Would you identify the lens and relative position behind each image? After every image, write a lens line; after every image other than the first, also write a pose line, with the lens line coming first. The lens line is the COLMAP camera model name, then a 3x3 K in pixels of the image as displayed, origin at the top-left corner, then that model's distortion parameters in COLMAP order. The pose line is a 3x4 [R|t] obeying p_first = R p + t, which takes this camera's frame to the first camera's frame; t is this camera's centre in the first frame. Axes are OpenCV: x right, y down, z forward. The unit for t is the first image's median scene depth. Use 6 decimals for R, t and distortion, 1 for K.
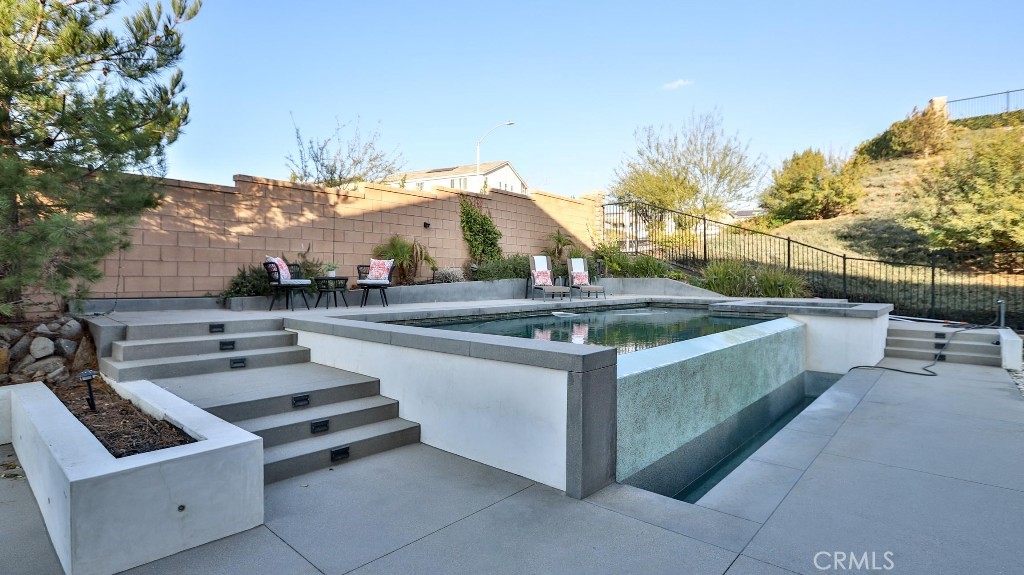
lens RADIAL K [[508.5, 0, 513.5], [0, 508.5, 282.1], [0, 0, 1]] dist [-0.035164, 0.004404]
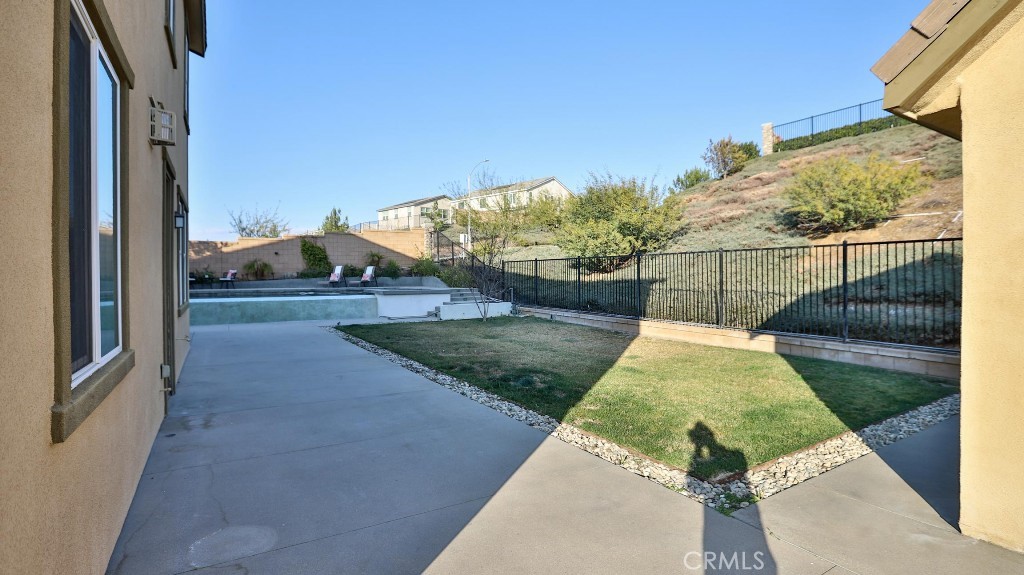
lens RADIAL K [[508.5, 0, 511.3], [0, 508.5, 284.3], [0, 0, 1]] dist [-0.035164, 0.004404]
pose [[0.948168, 0.003736, -0.317747, 1.374854], [-0.002023, 0.999982, 0.005720, 0.004977], [0.317762, -0.004781, 0.948158, -0.675371]]
